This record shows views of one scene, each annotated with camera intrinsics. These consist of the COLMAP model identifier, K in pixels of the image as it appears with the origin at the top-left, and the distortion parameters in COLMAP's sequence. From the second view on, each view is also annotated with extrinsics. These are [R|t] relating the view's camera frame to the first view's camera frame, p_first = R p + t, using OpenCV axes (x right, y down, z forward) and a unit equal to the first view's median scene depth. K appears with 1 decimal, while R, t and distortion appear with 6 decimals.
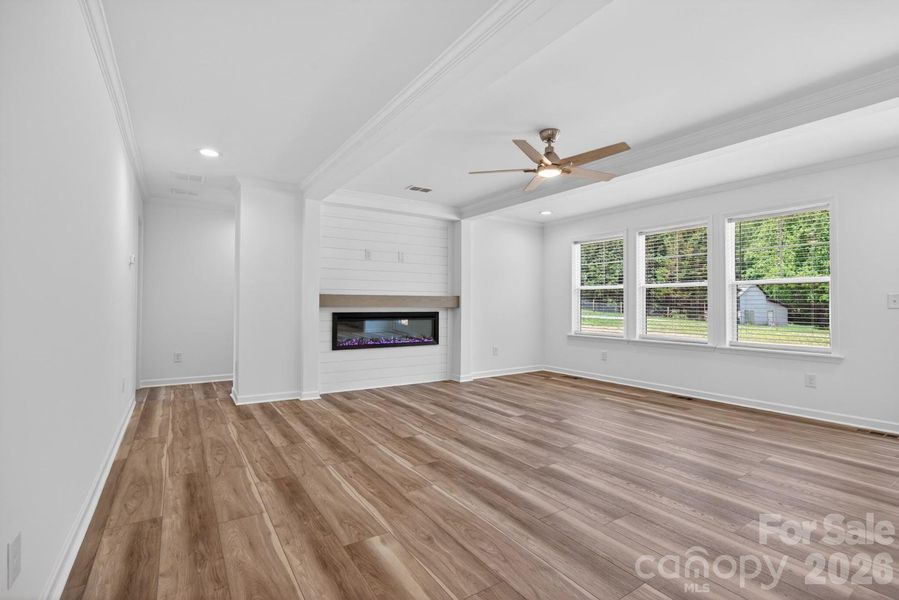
lens RADIAL K [[416.2, 0, 447.6], [0, 416.2, 298.4], [0, 0, 1]] dist [-0.013777, 0.000140]
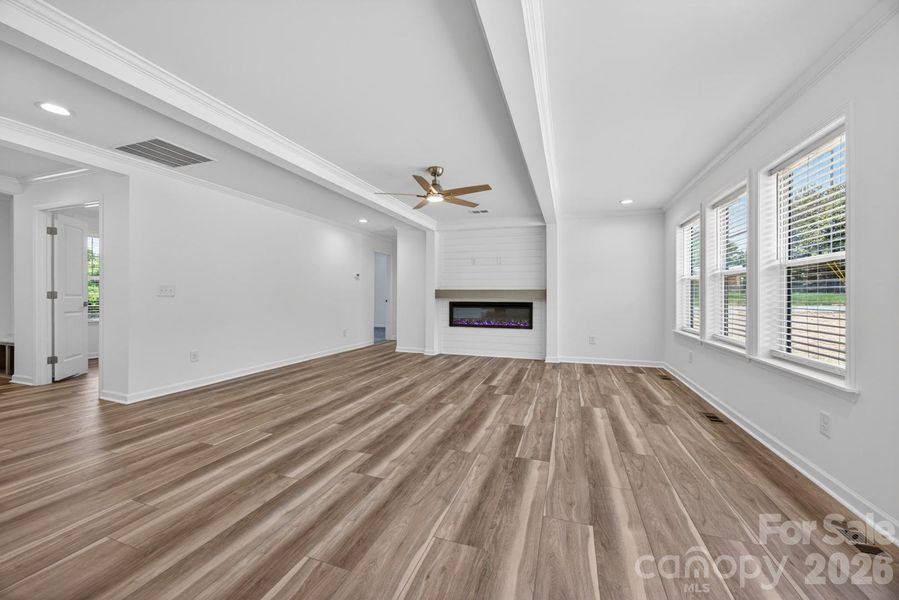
lens RADIAL K [[348.8, 0, 446.4], [0, 348.8, 298.2], [0, 0, 1]] dist [-0.014443, 0.000122]
pose [[0.604731, 0.004264, -0.796419, 0.810176], [0.008832, 0.999888, 0.012060, 0.006012], [0.796381, -0.014327, 0.604626, 0.229519]]
